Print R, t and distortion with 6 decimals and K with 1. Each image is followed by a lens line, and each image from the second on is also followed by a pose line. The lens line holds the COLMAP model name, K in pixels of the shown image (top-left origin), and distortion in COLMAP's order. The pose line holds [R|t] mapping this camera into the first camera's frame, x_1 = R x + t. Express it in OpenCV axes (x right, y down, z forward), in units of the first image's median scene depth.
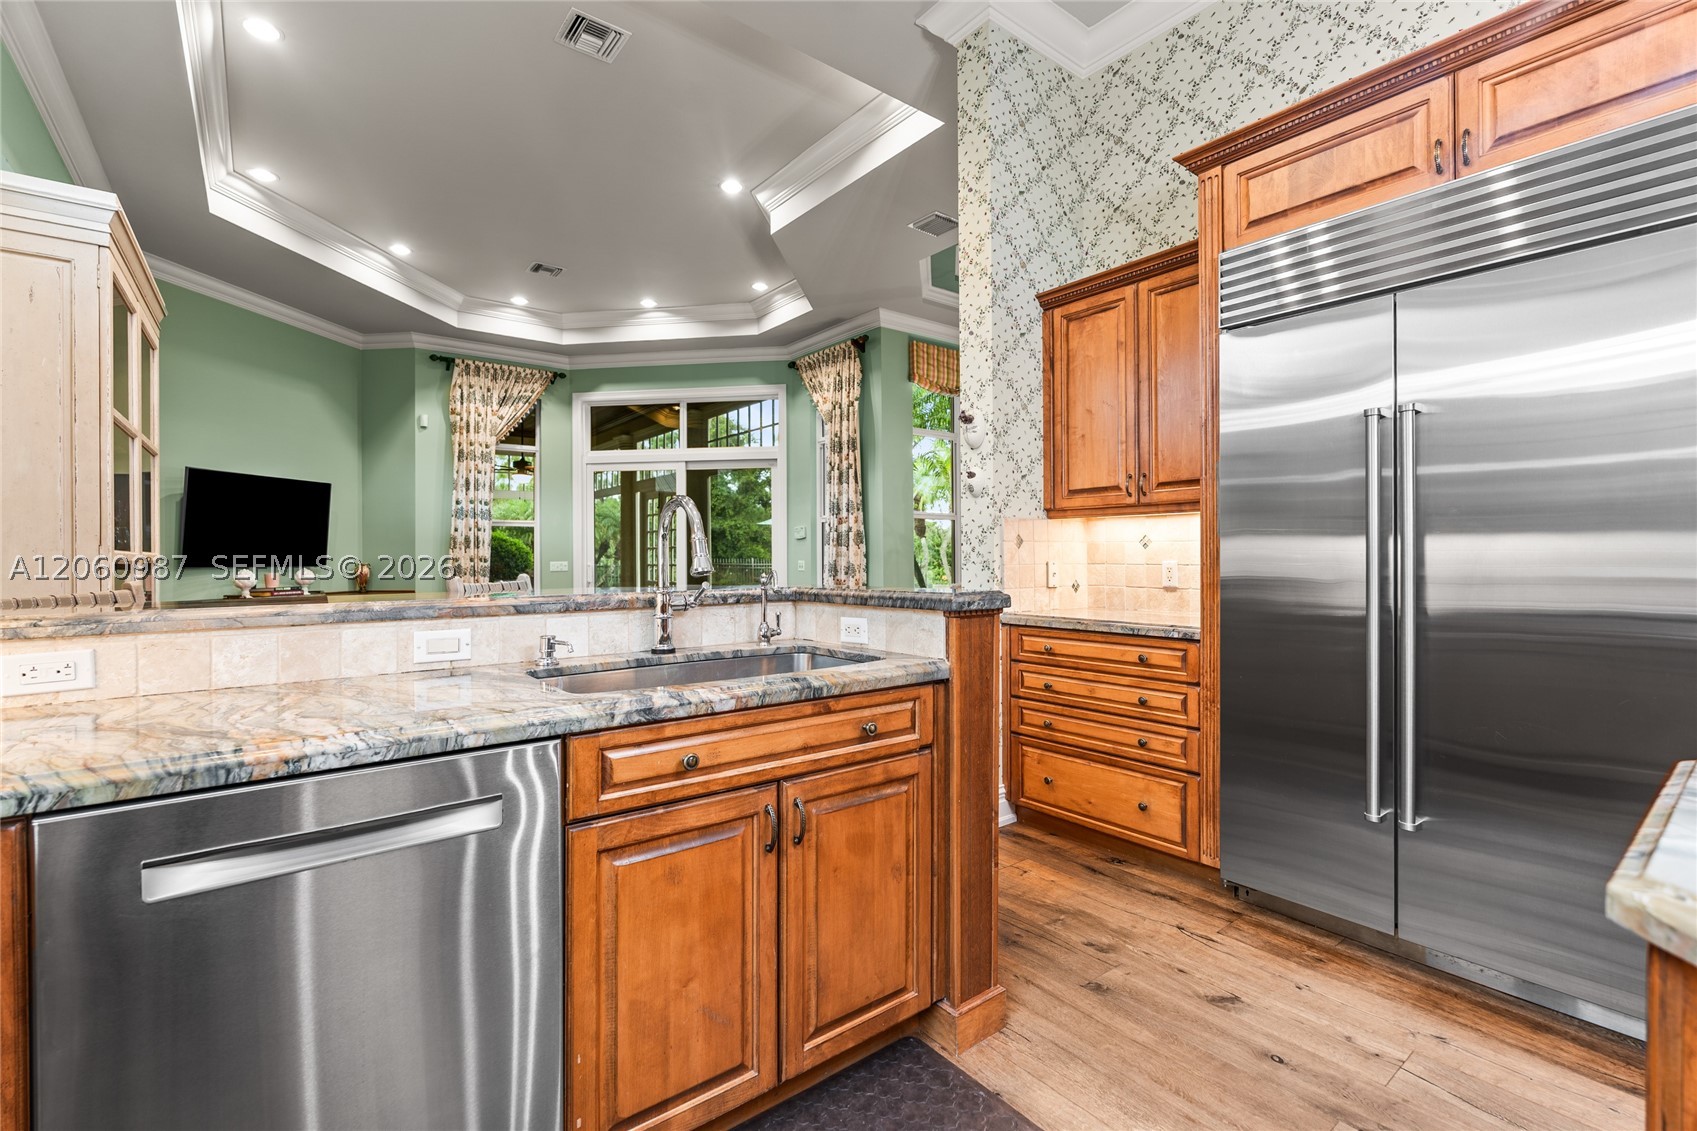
lens RADIAL K [[753.6, 0, 848.5], [0, 753.6, 565.5], [0, 0, 1]] dist [-0.000643, 0.000017]
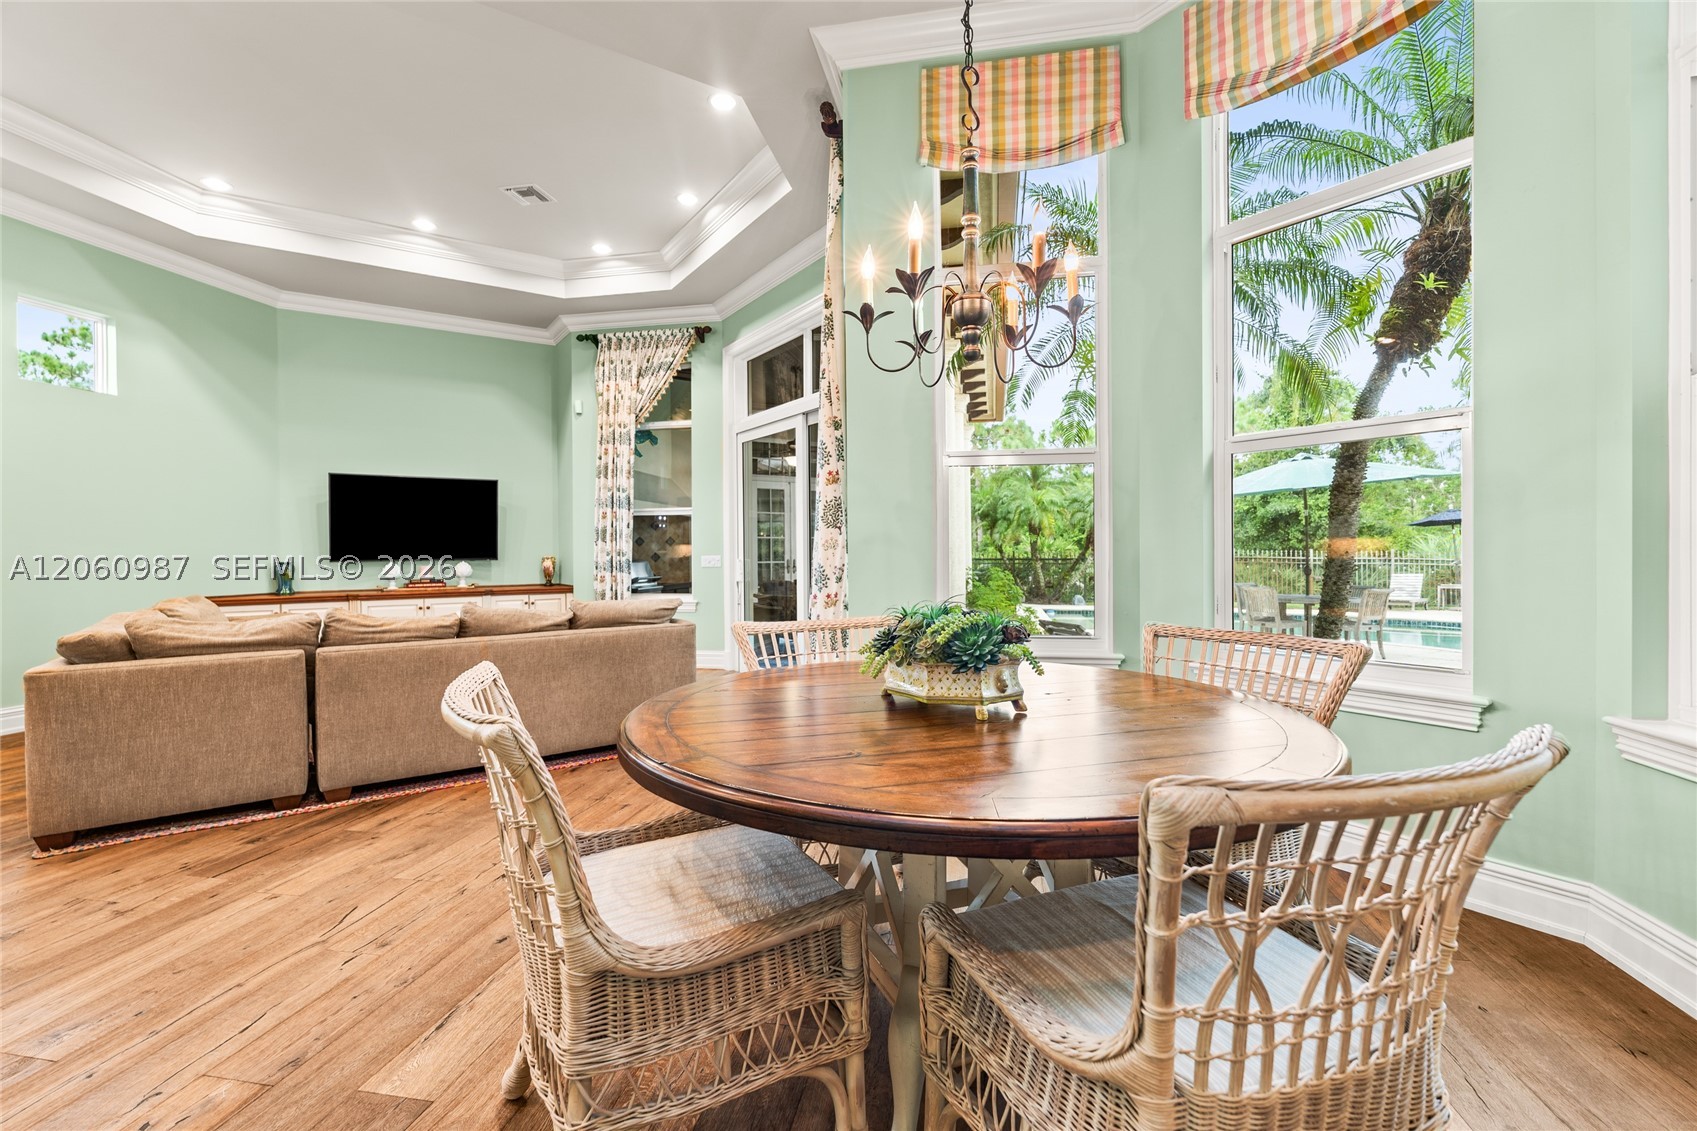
lens RADIAL K [[738.1, 0, 854.1], [0, 738.1, 548.2], [0, 0, 1]] dist [0.000291, -0.000015]
pose [[0.665284, 0.002158, -0.746588, 0.350364], [-0.002981, 0.999996, 0.000235, -0.015988], [0.746585, 0.002069, 0.665287, 0.627886]]
